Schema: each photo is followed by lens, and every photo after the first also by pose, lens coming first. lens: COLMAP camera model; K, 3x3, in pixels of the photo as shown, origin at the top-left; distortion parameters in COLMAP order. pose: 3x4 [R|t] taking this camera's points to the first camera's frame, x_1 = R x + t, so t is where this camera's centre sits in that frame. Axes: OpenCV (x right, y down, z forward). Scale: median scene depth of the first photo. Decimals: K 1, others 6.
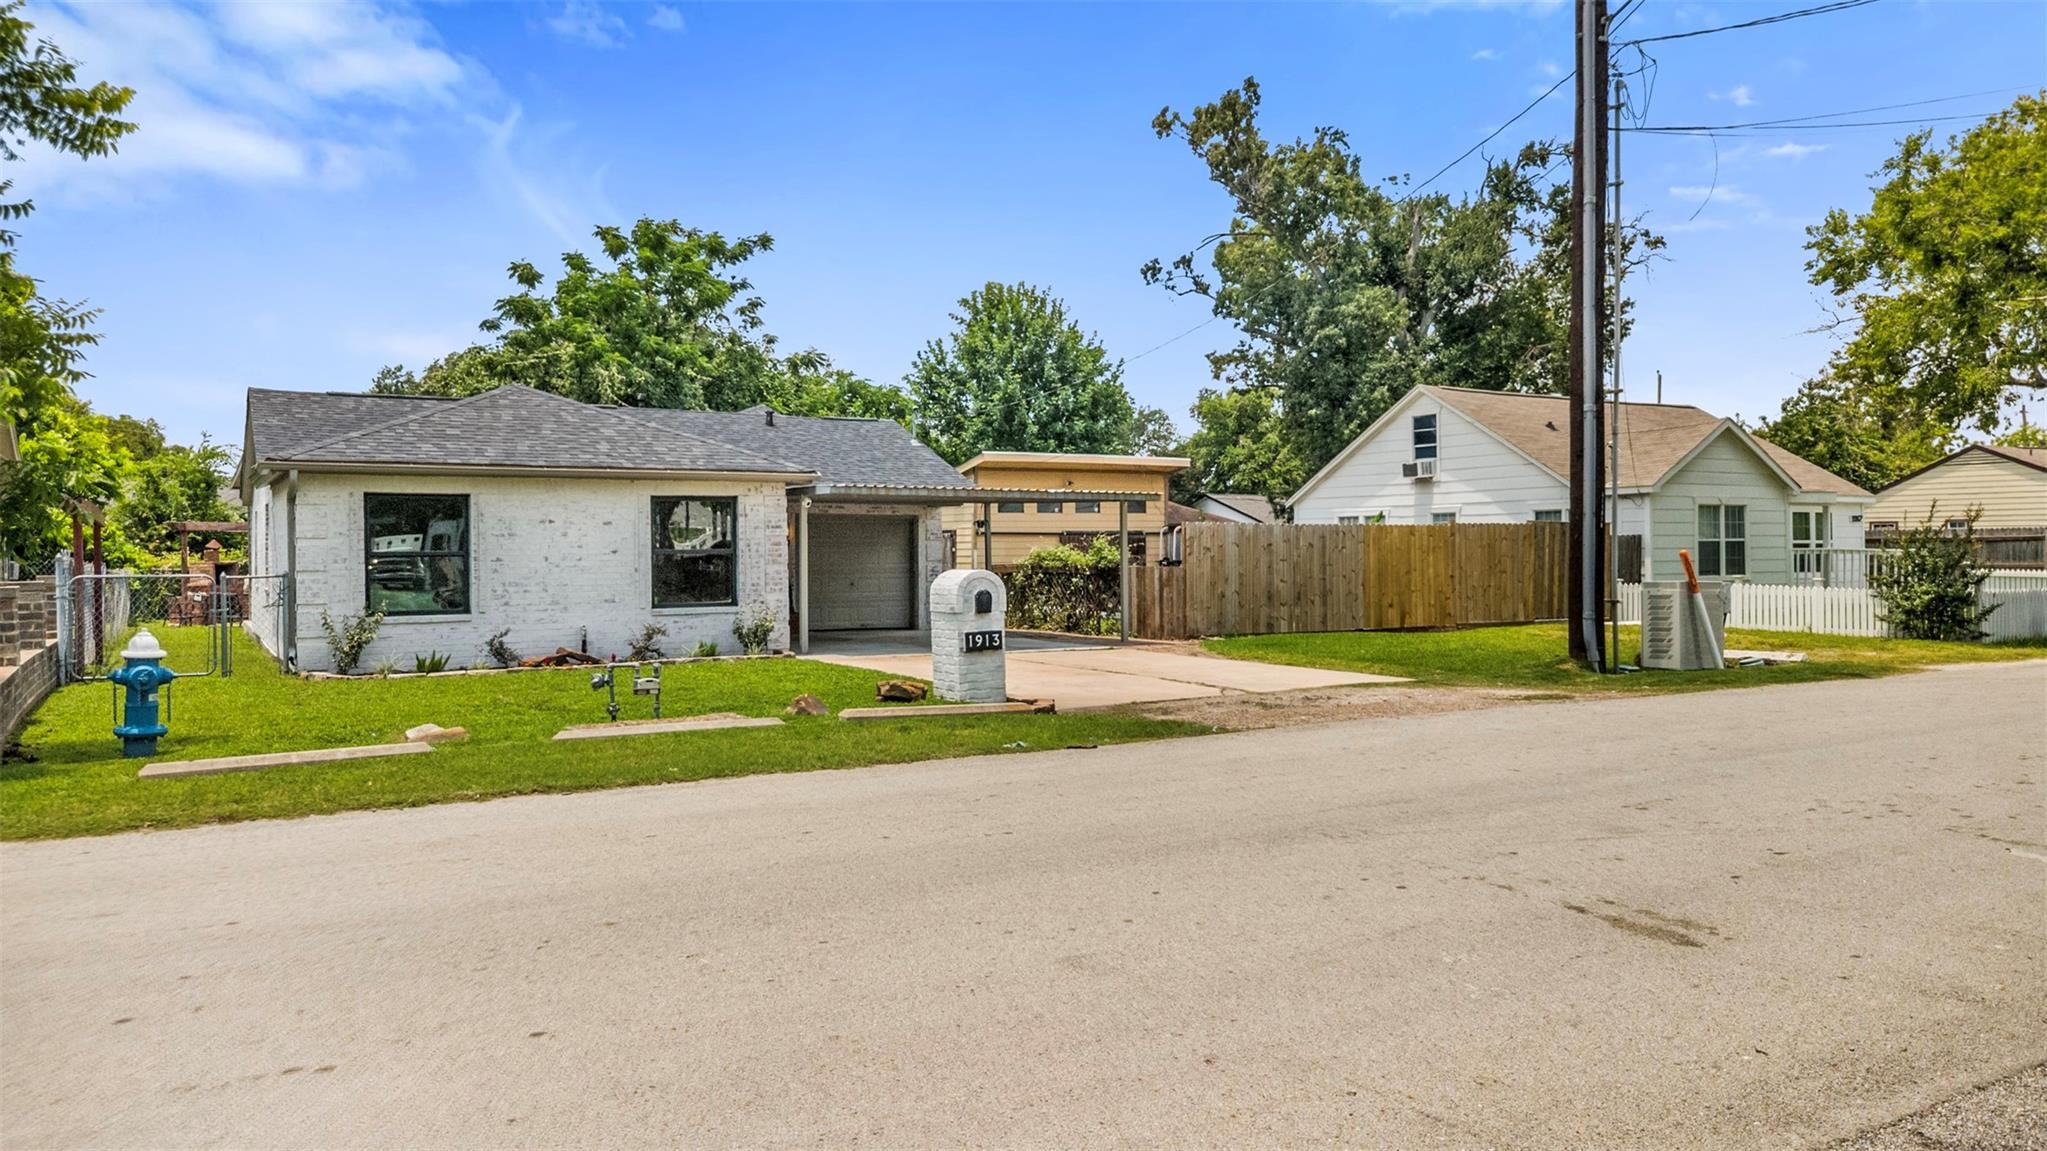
lens RADIAL K [[1443.5, 0, 1014.4], [0, 1443.5, 572.8], [0, 0, 1]] dist [0.016000, -0.029711]
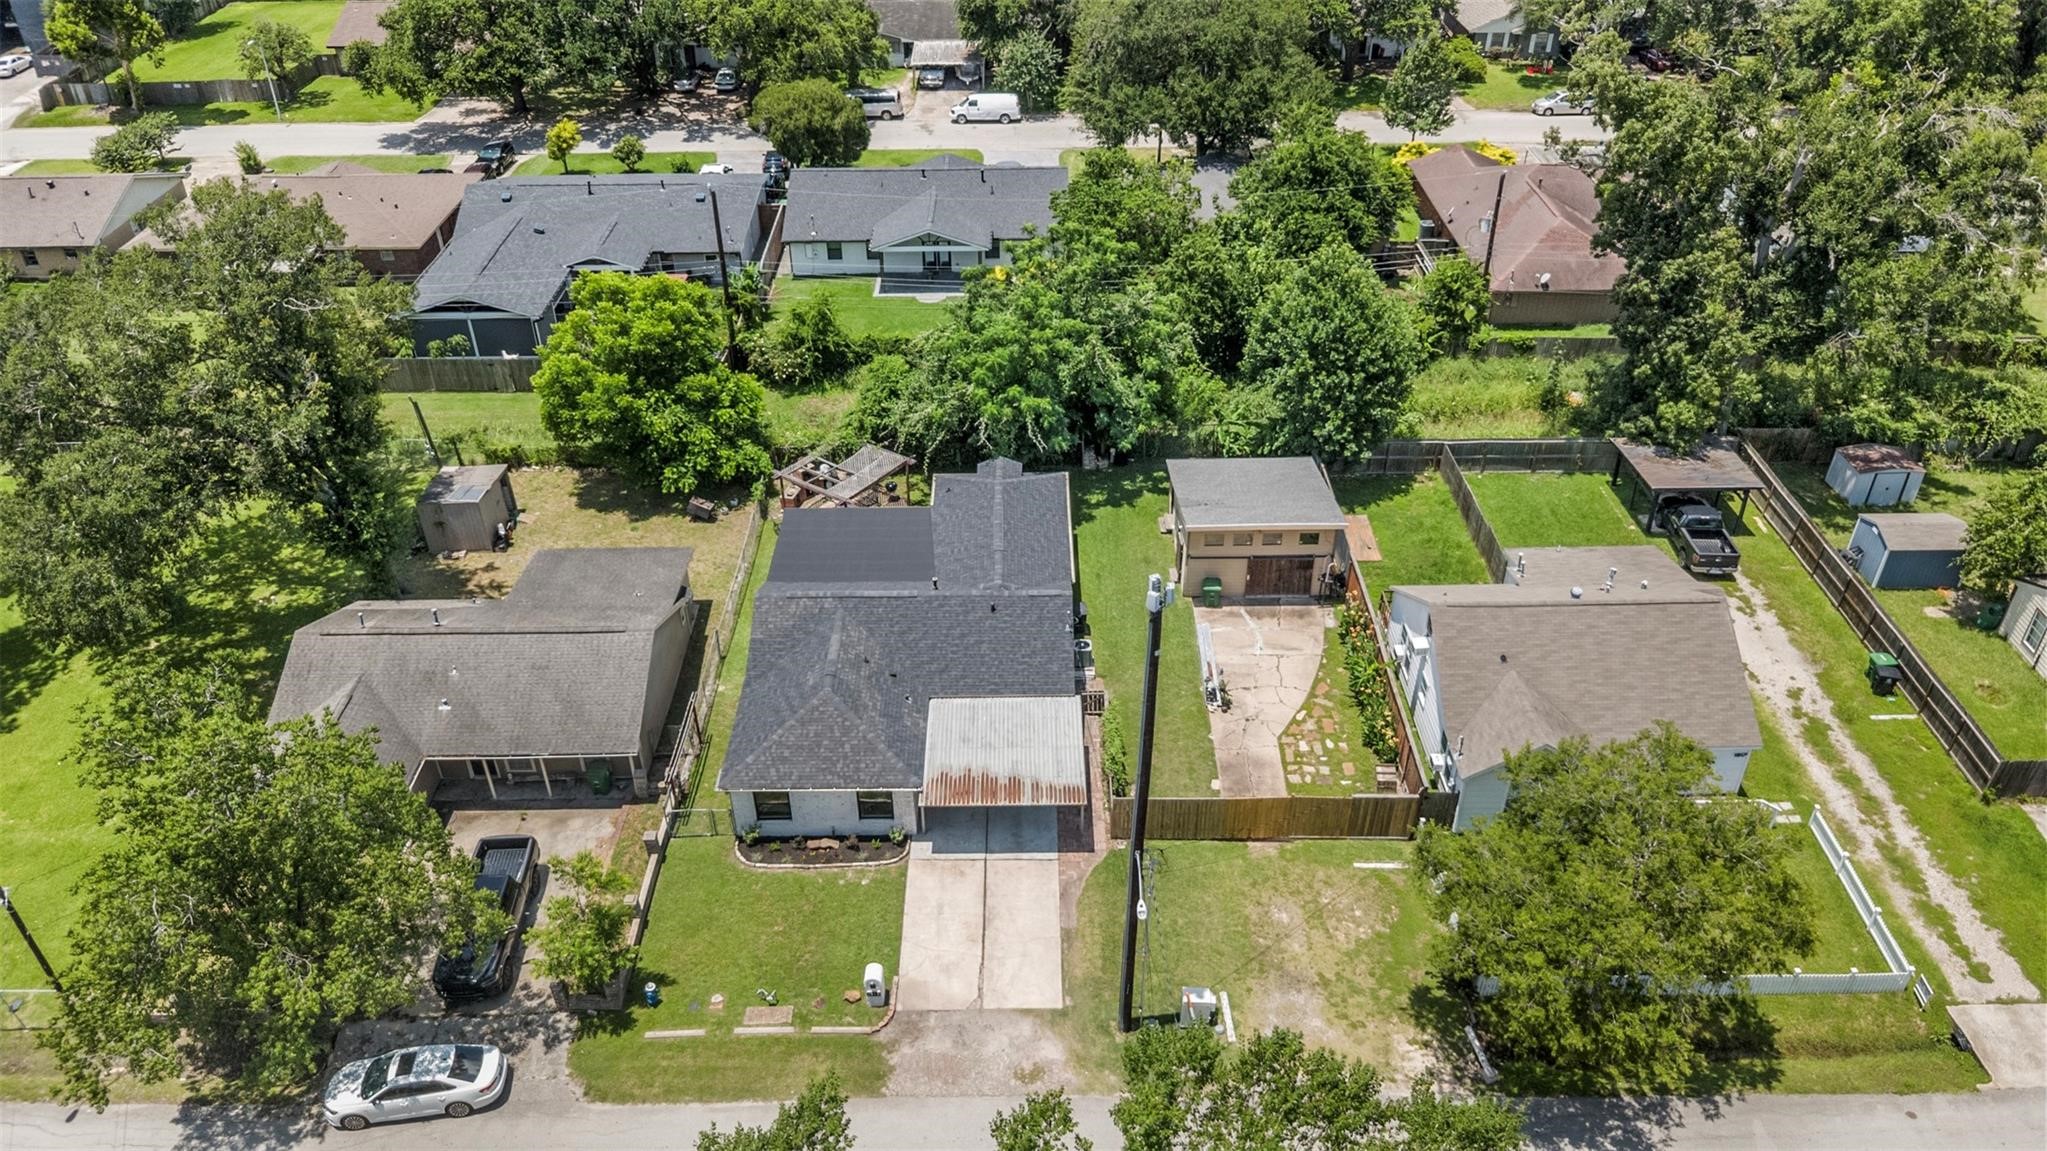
lens RADIAL K [[1443.5, 0, 1025.4], [0, 1443.5, 585.4], [0, 0, 1]] dist [0.016000, -0.029711]
pose [[0.870861, 0.280068, -0.403935, 0.416770], [-0.005004, 0.826801, 0.562473, -0.795841], [0.491505, -0.487814, 0.721430, -0.221804]]
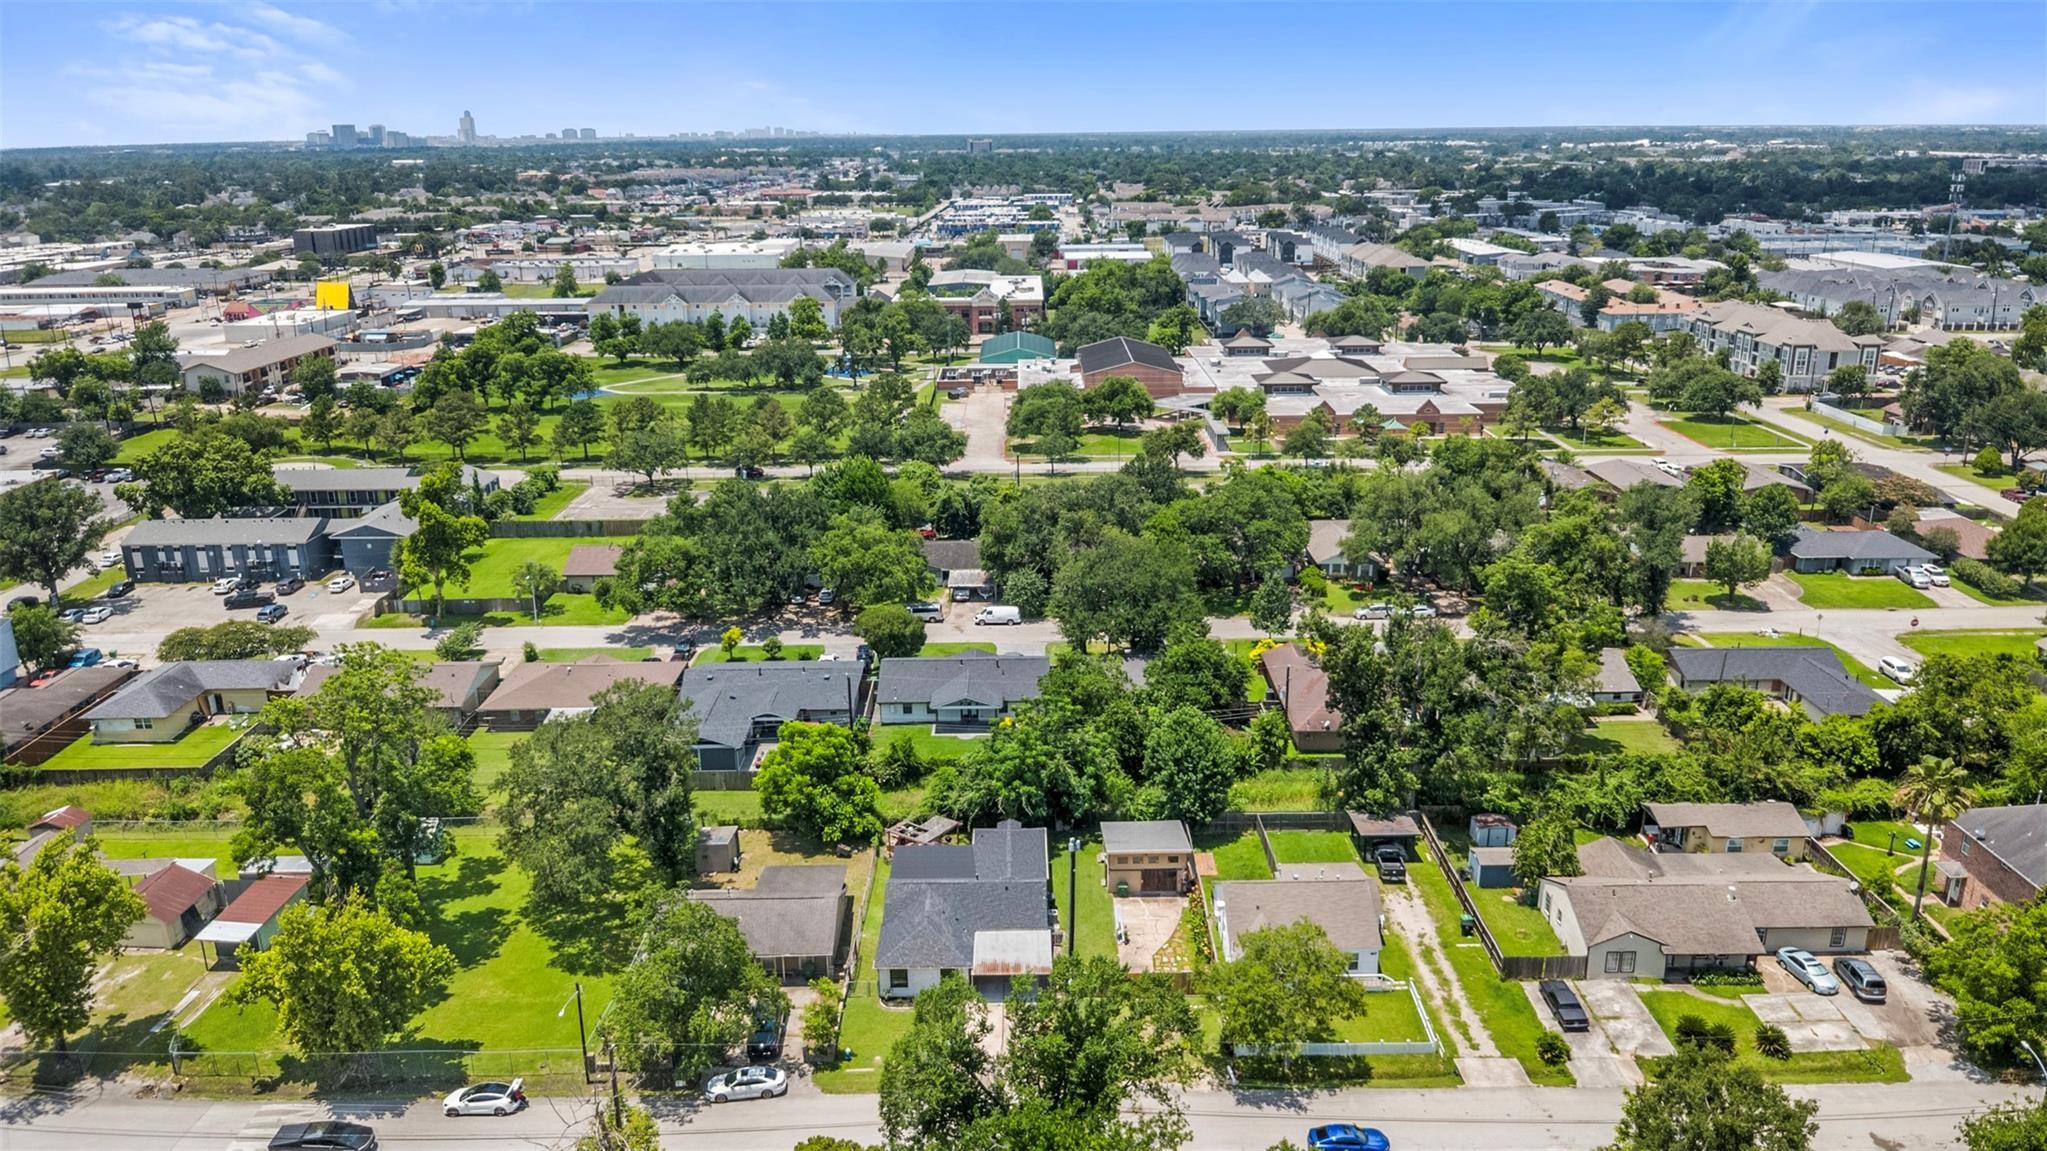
lens RADIAL K [[1443.5, 0, 1021.6], [0, 1443.5, 584.9], [0, 0, 1]] dist [0.016000, -0.029711]
pose [[0.870076, 0.143223, -0.471652, 1.013931], [-0.001314, 0.957527, 0.288341, -1.292781], [0.492916, -0.250259, 0.833309, -1.272570]]
